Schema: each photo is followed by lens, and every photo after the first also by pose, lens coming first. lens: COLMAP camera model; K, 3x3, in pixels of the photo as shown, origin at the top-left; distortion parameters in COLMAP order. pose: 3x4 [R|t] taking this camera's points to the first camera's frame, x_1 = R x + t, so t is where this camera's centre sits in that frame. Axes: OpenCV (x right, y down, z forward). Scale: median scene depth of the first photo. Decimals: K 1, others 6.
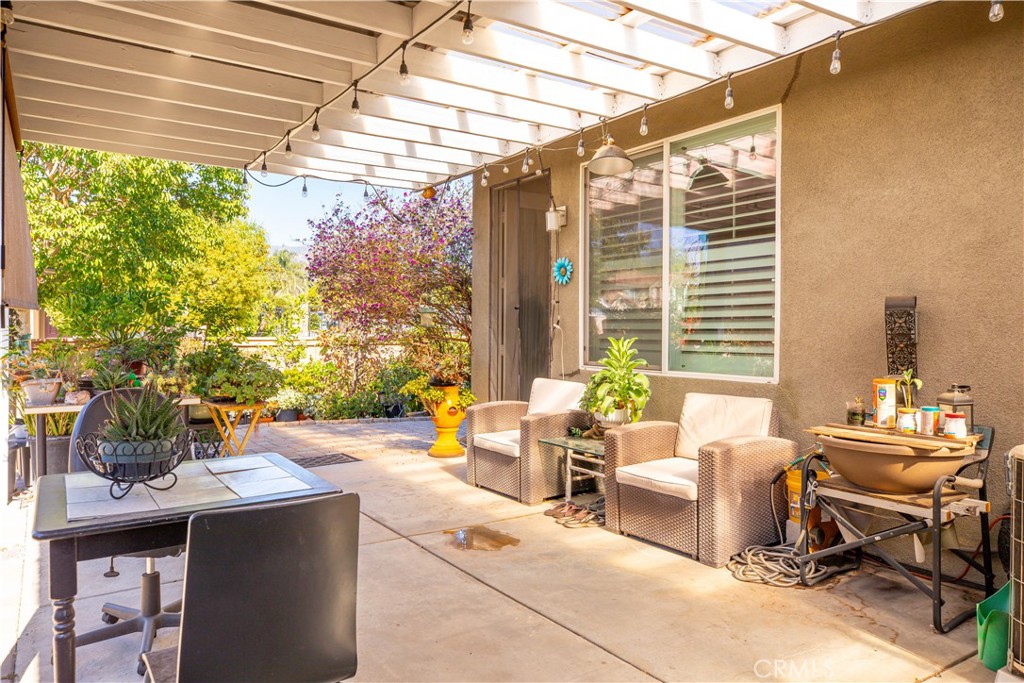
lens RADIAL K [[709.3, 0, 492.4], [0, 709.3, 333.3], [0, 0, 1]] dist [0.004330, 0.004861]
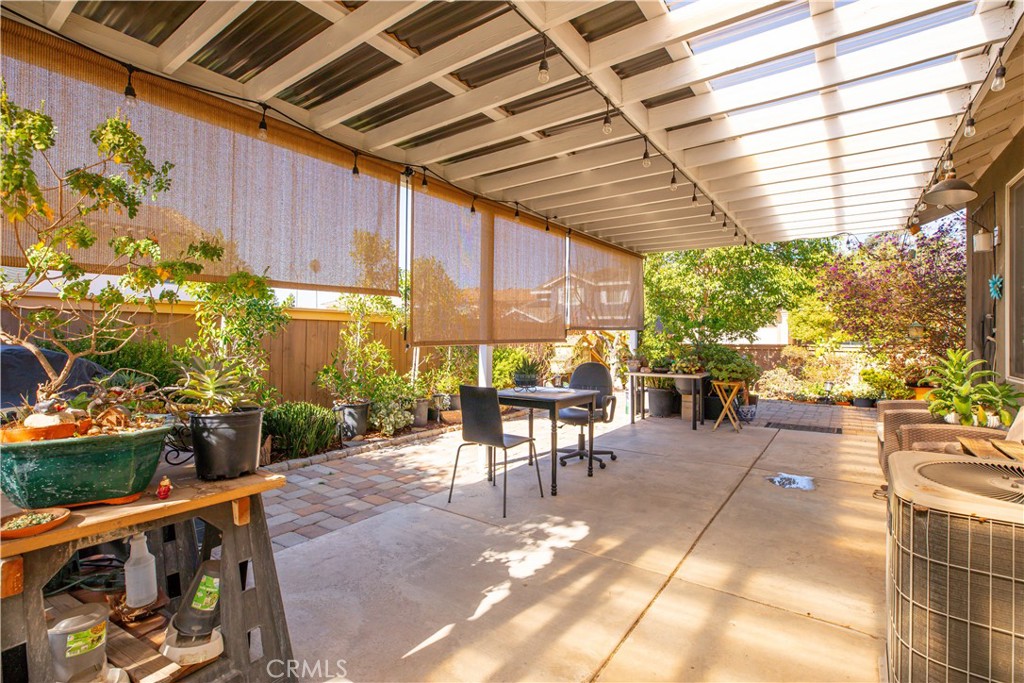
lens RADIAL K [[457.2, 0, 511.8], [0, 457.2, 340.6], [0, 0, 1]] dist [-0.000111, 0.000973]
pose [[0.386367, 0.010433, -0.922286, 0.708322], [-0.012357, 0.999905, 0.006134, -0.003224], [0.922262, 0.009026, 0.386459, 0.101419]]
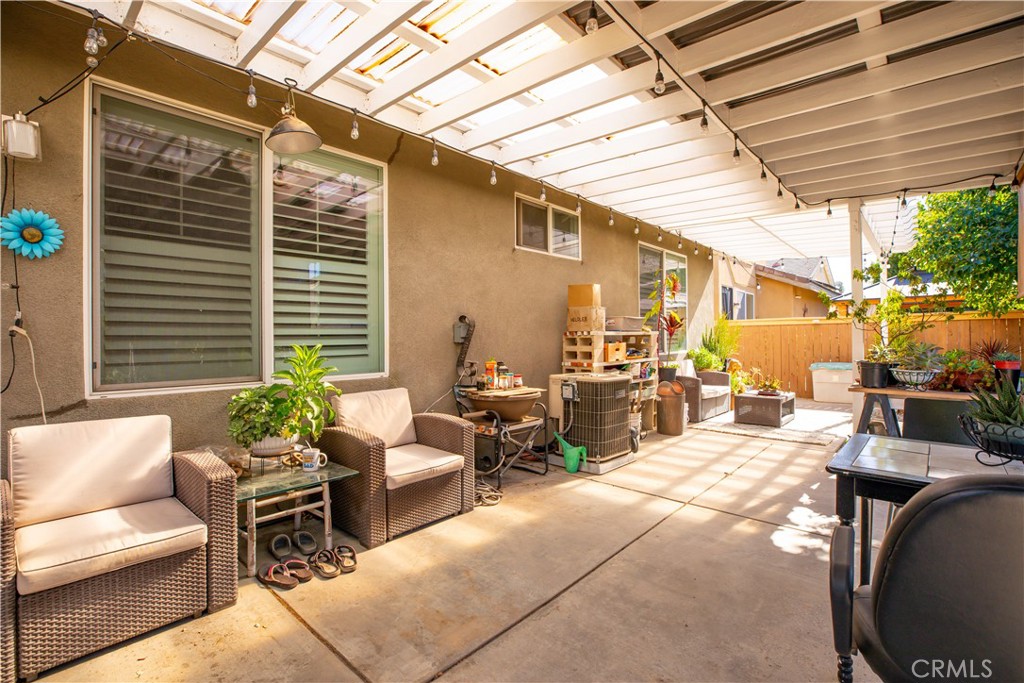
lens RADIAL K [[501.0, 0, 498.8], [0, 501.0, 334.4], [0, 0, 1]] dist [-0.035535, 0.000359]
pose [[-0.279814, 0.001208, 0.960053, -0.584770], [0.007304, 0.999973, 0.000870, -0.006521], [-0.960026, 0.007256, -0.279816, 1.155882]]
